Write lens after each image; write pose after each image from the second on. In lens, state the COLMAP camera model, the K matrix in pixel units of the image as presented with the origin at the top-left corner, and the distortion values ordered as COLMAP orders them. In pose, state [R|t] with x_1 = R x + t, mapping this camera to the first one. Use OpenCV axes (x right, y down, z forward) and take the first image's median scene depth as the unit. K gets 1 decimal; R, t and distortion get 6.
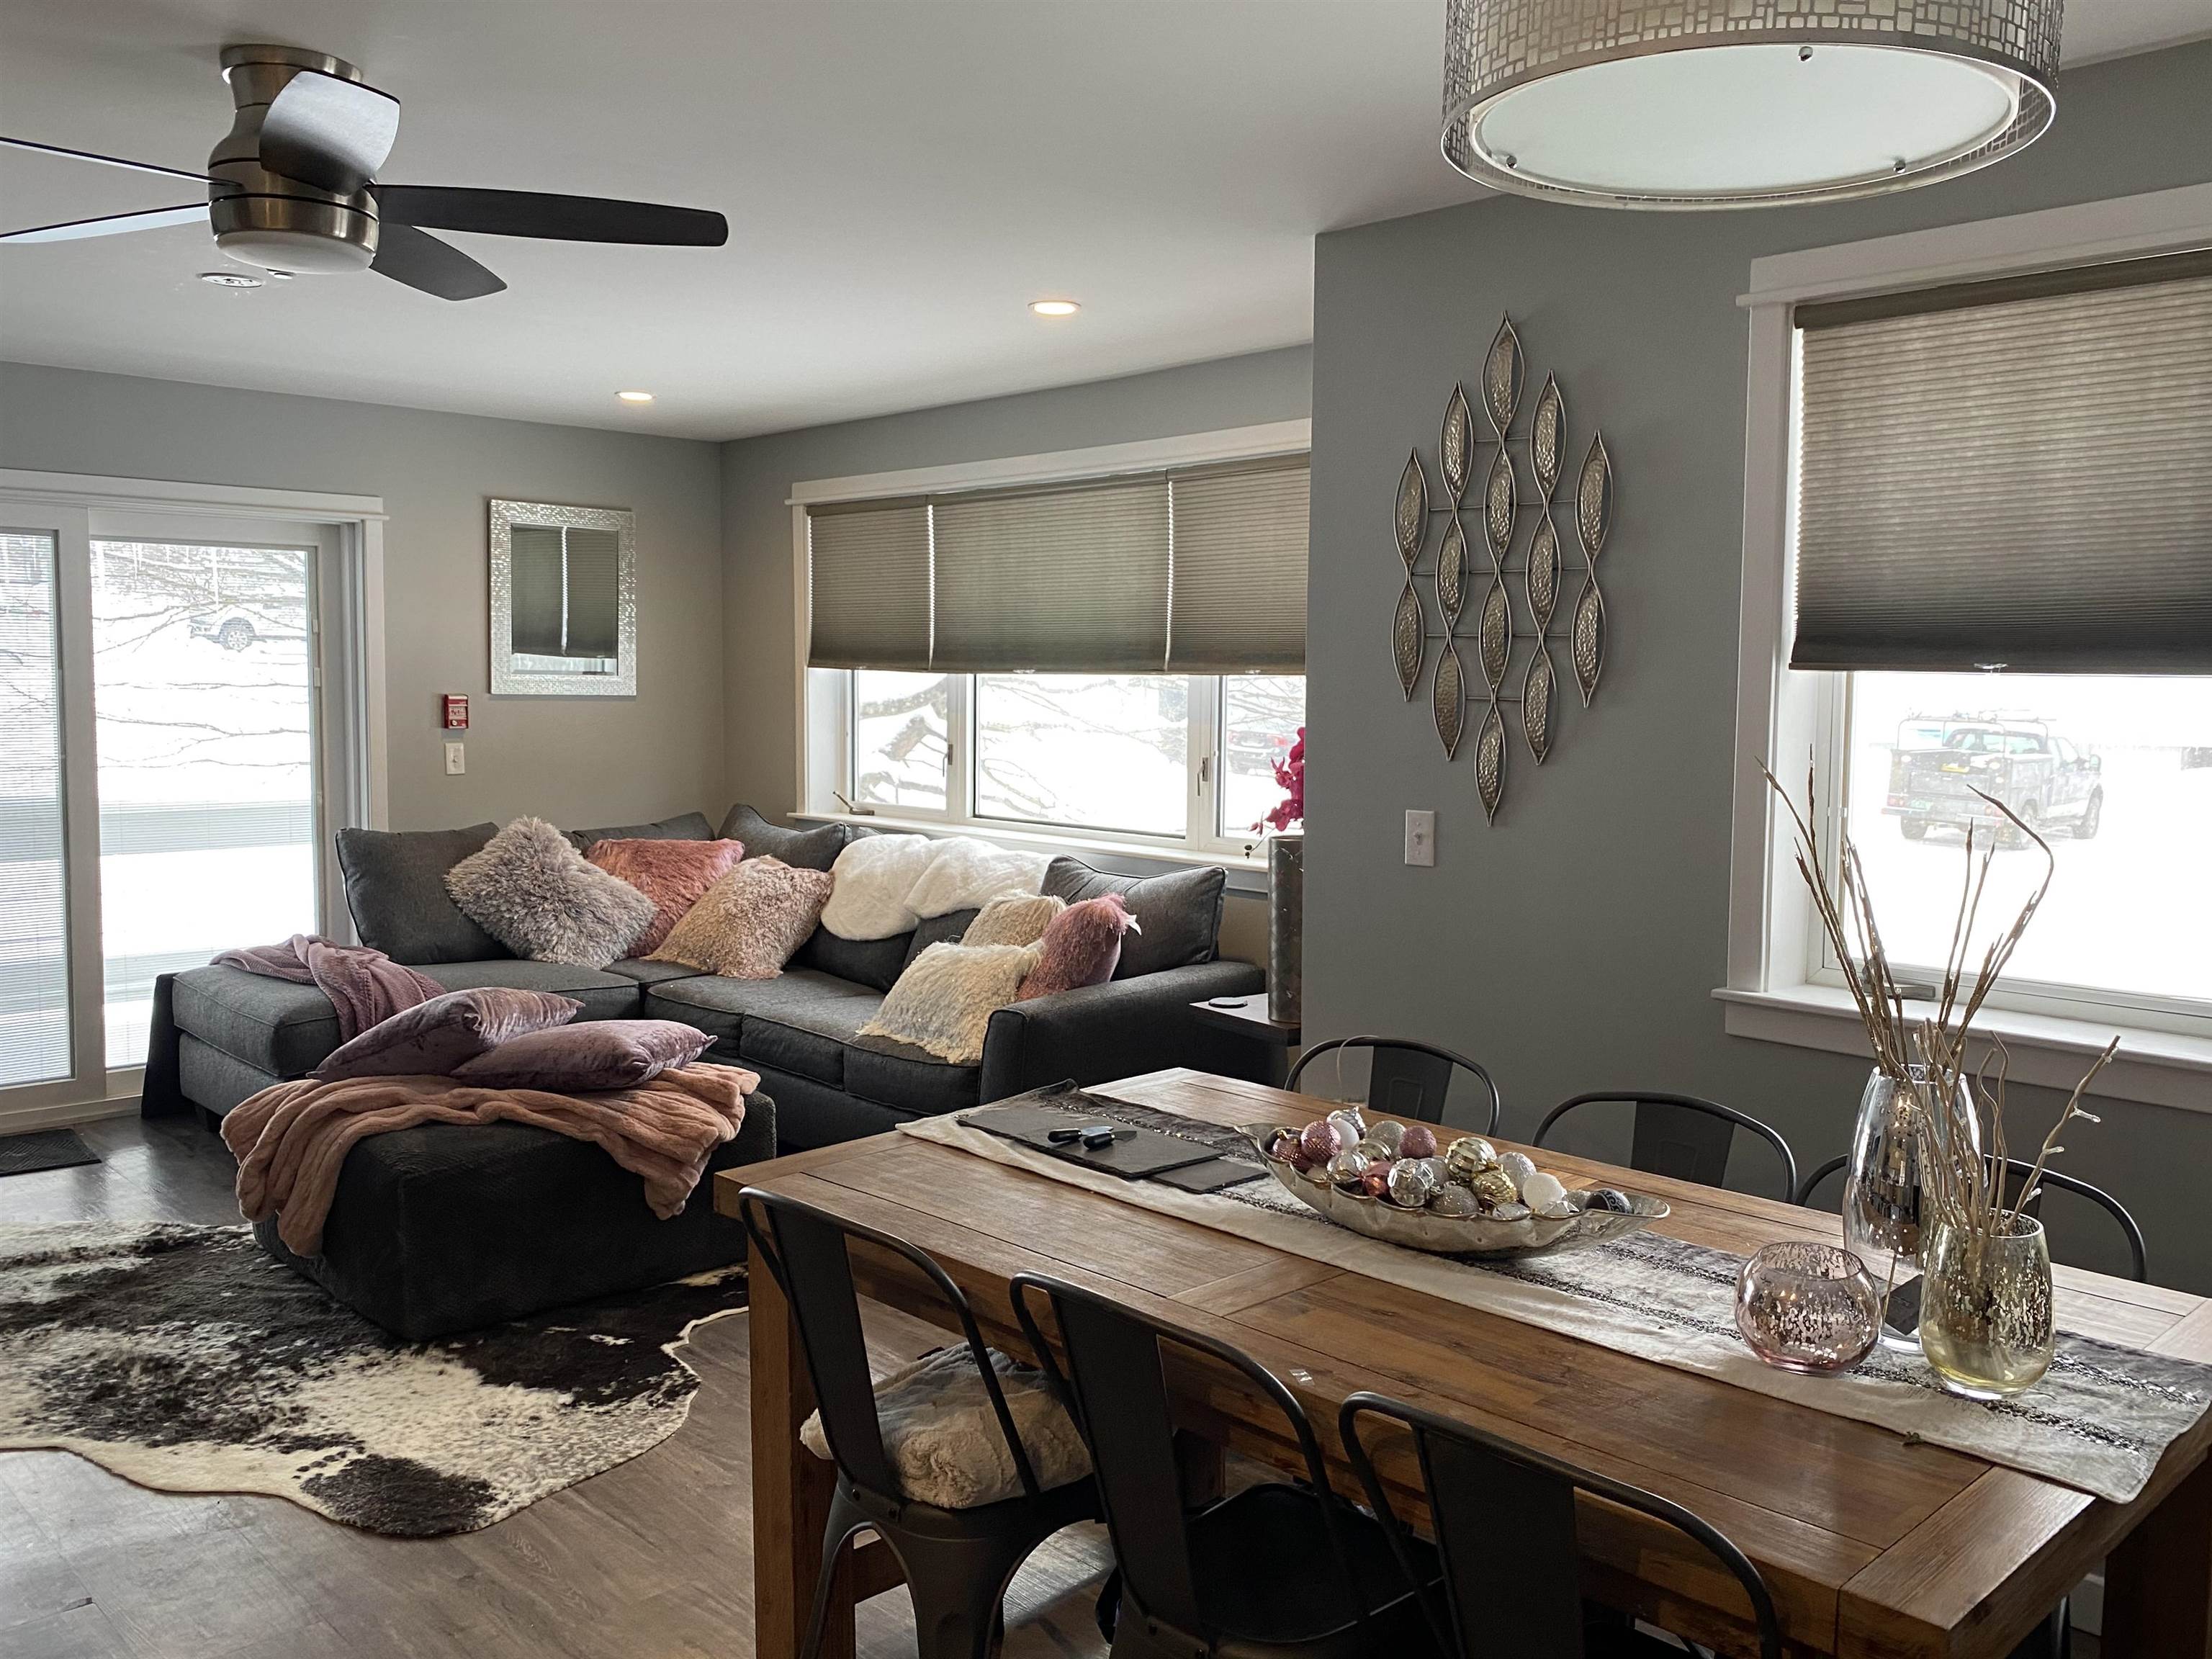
lens RADIAL K [[1809.1, 0, 1122.2], [0, 1809.1, 826.8], [0, 0, 1]] dist [0.048139, -0.057906]
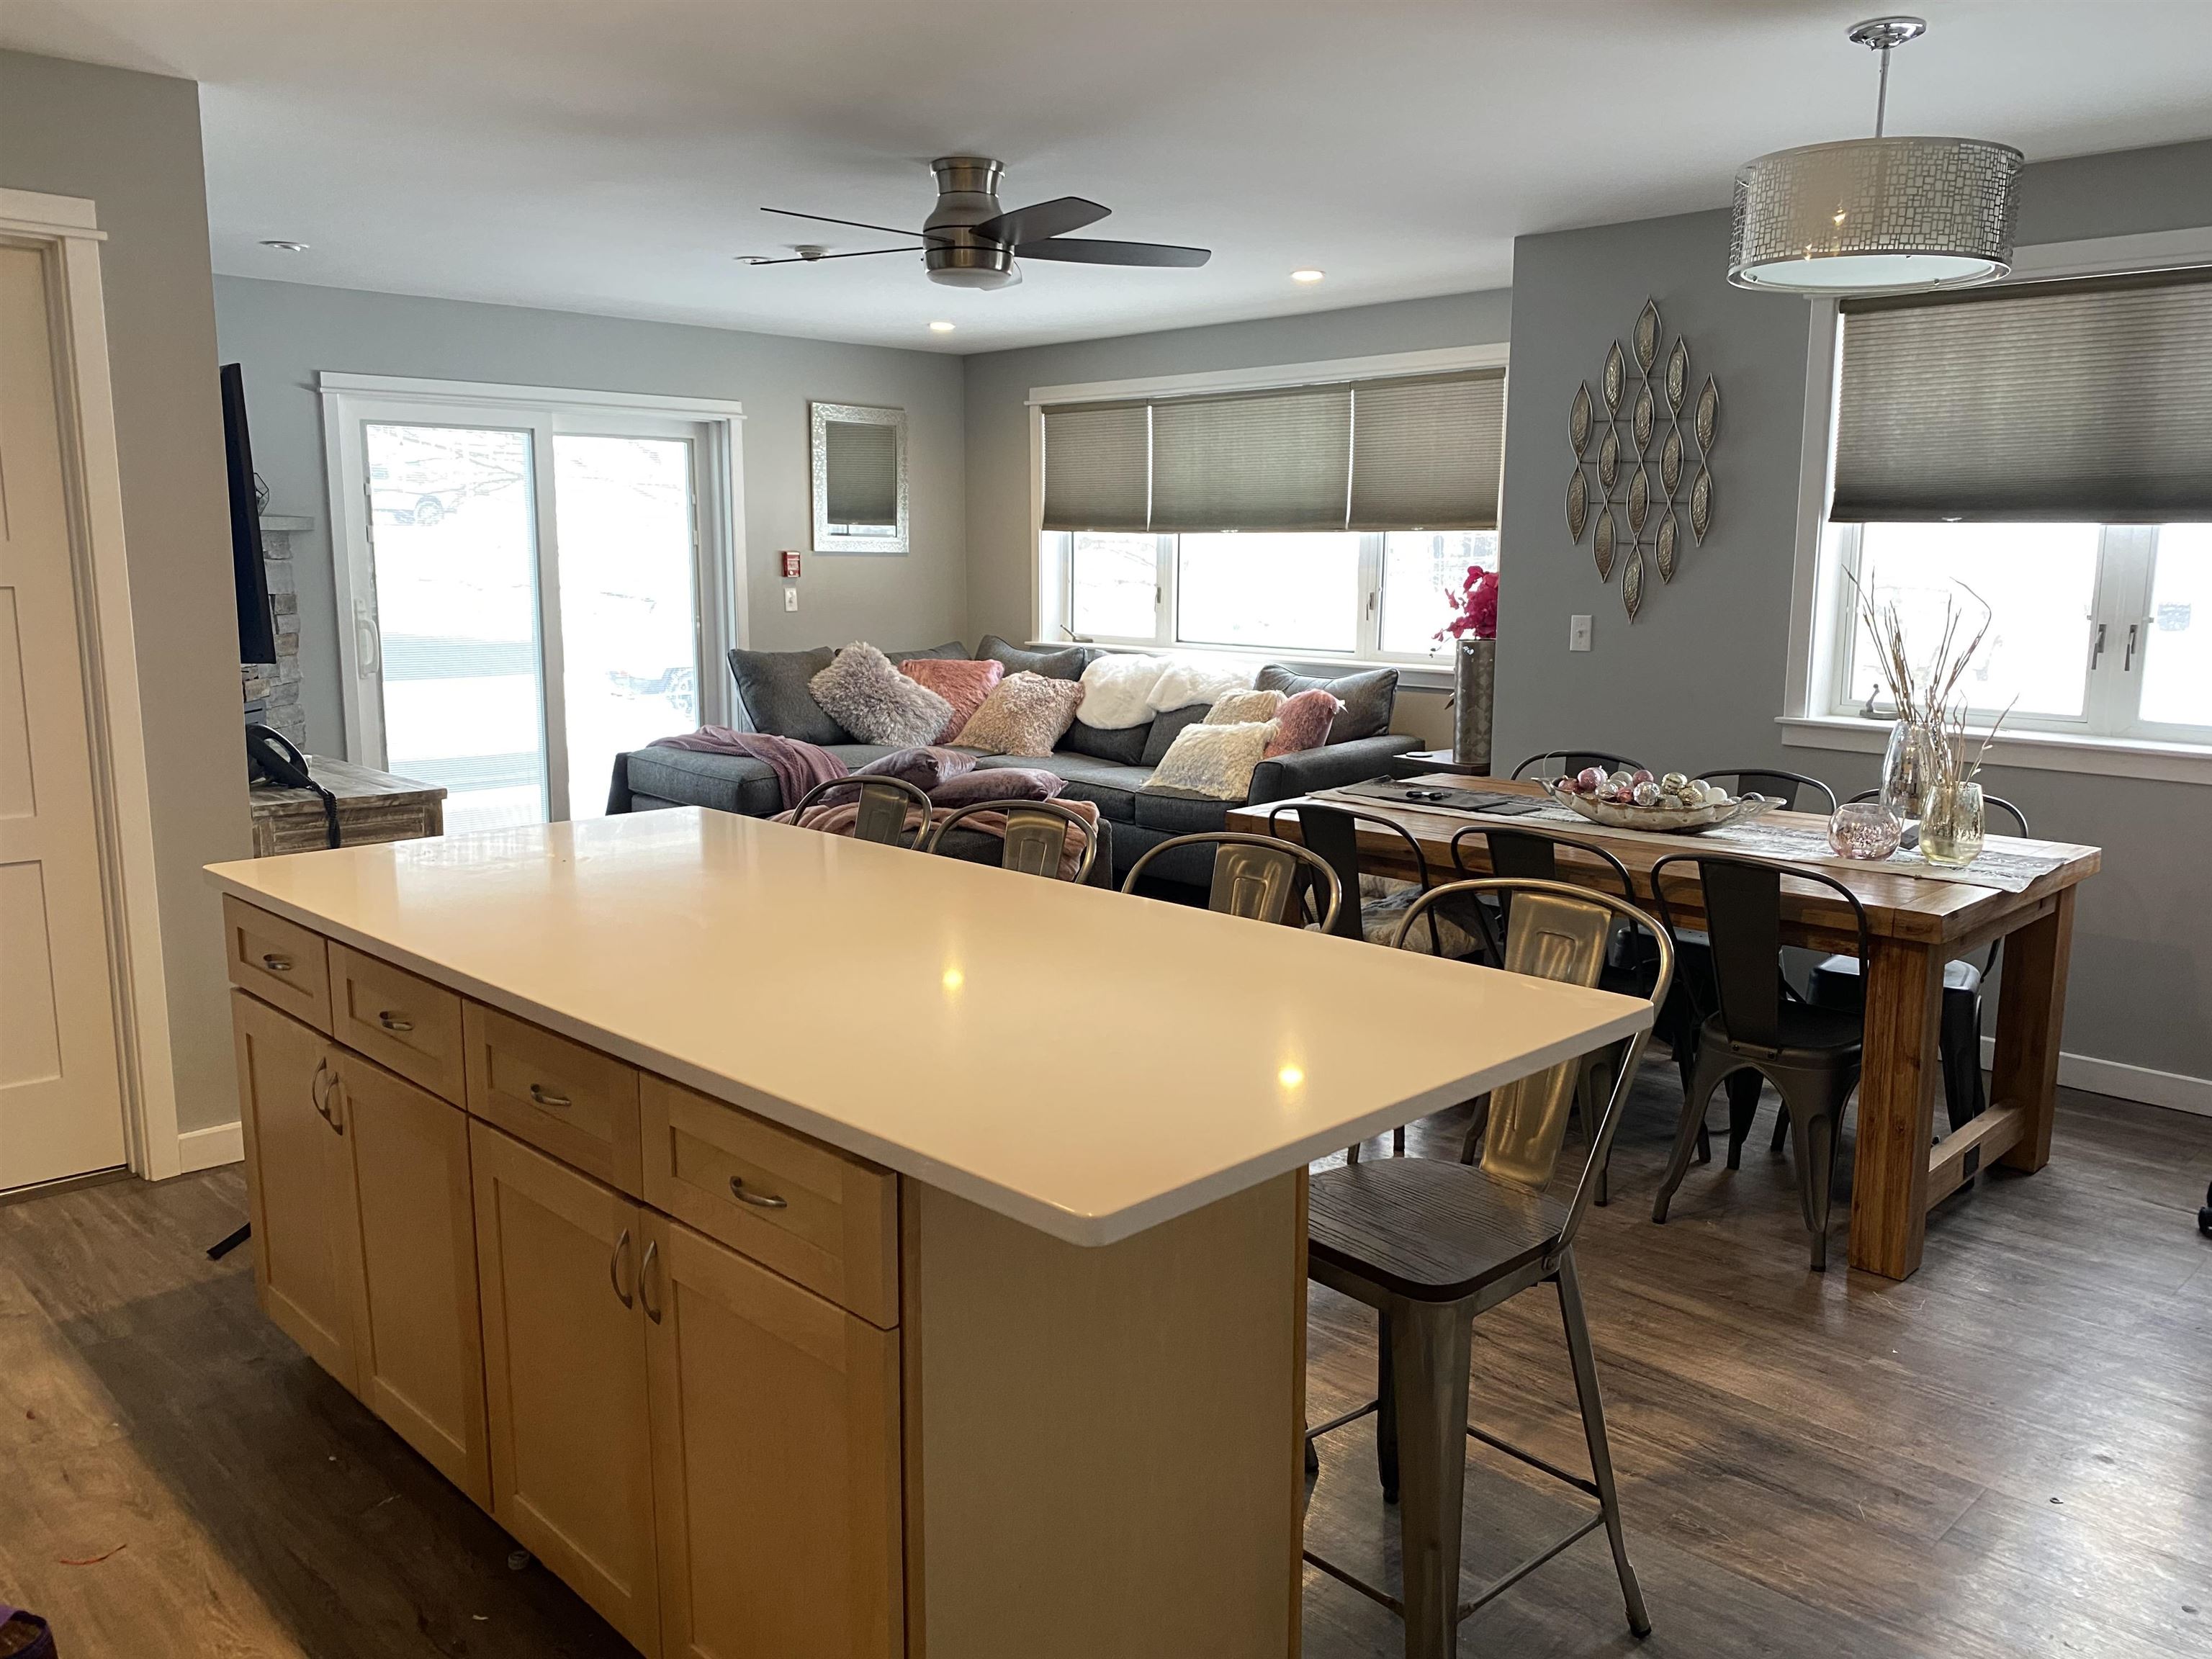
lens RADIAL K [[1688.4, 0, 1126.0], [0, 1688.4, 825.0], [0, 0, 1]] dist [0.049738, -0.055906]
pose [[0.999765, -0.008062, 0.020145, -0.203728], [0.006379, 0.996590, 0.082261, 0.037912], [-0.020739, -0.082113, 0.996407, -0.367798]]
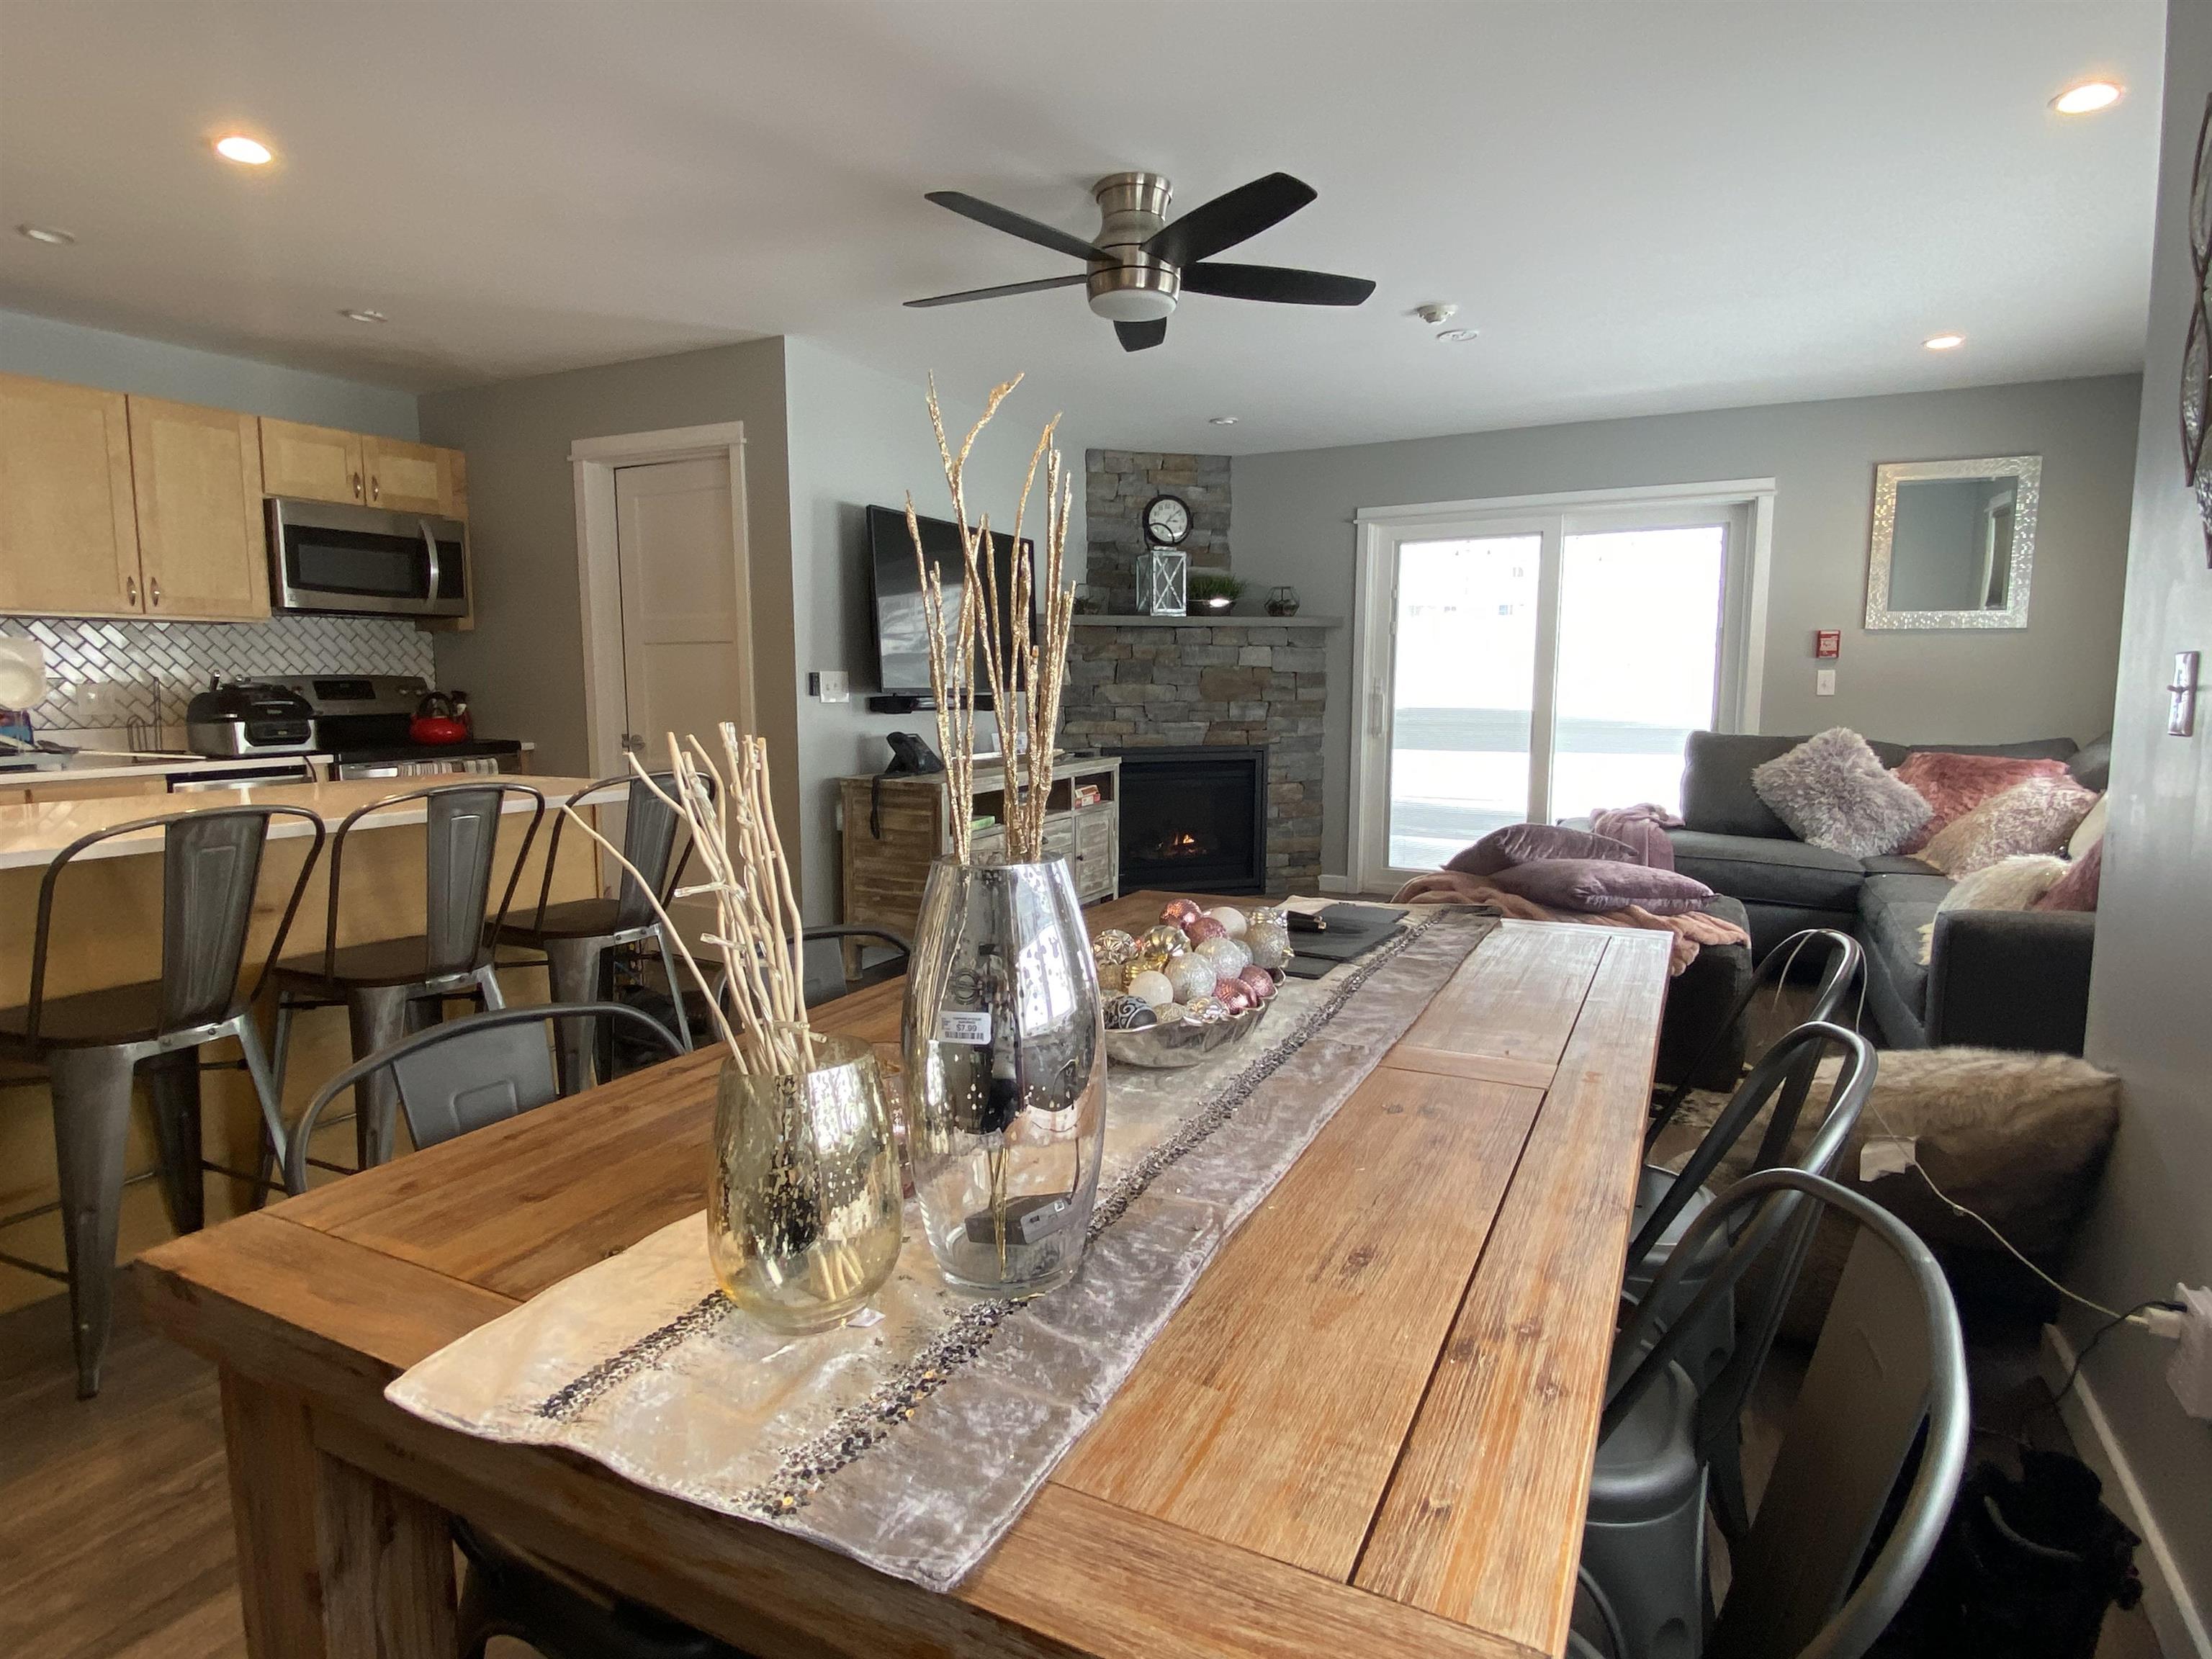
lens RADIAL K [[1176.2, 0, 1096.1], [0, 1176.2, 833.7], [0, 0, 1]] dist [0.037001, -0.021860]
pose [[0.314068, 0.111791, -0.942796, 0.354482], [-0.074690, 0.992875, 0.092848, 0.036931], [0.946458, 0.041257, 0.320180, 0.384209]]
